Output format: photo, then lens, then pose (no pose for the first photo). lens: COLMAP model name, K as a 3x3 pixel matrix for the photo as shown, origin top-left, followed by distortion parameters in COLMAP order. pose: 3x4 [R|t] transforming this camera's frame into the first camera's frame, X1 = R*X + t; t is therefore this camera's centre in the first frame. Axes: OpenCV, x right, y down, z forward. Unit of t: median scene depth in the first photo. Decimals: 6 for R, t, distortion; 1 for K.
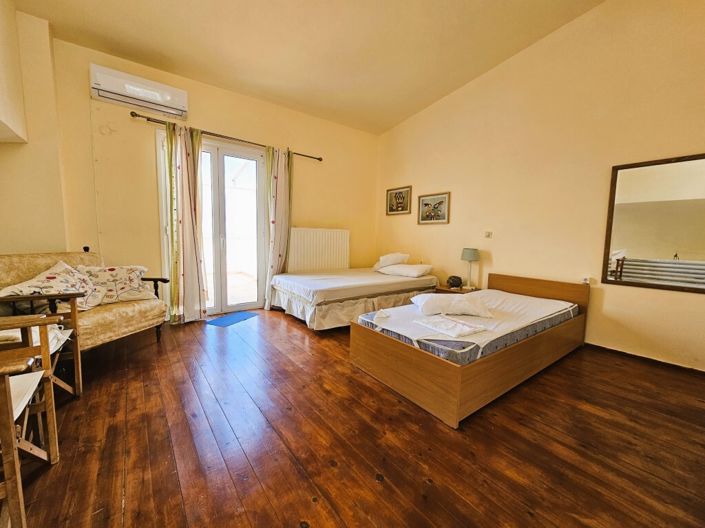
lens RADIAL K [[287.8, 0, 356.6], [0, 287.8, 262.7], [0, 0, 1]] dist [-0.000800, 0.000104]
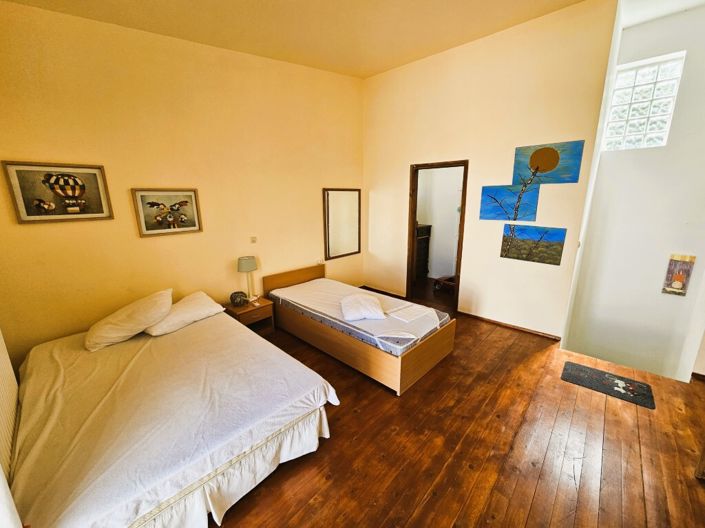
lens RADIAL K [[287.8, 0, 356.2], [0, 287.8, 265.6], [0, 0, 1]] dist [-0.000800, 0.000104]
pose [[-0.180984, -0.246611, 0.952065, -0.476286], [0.088026, 0.960104, 0.265427, -0.208436], [-0.979539, 0.131845, -0.152055, 0.709117]]
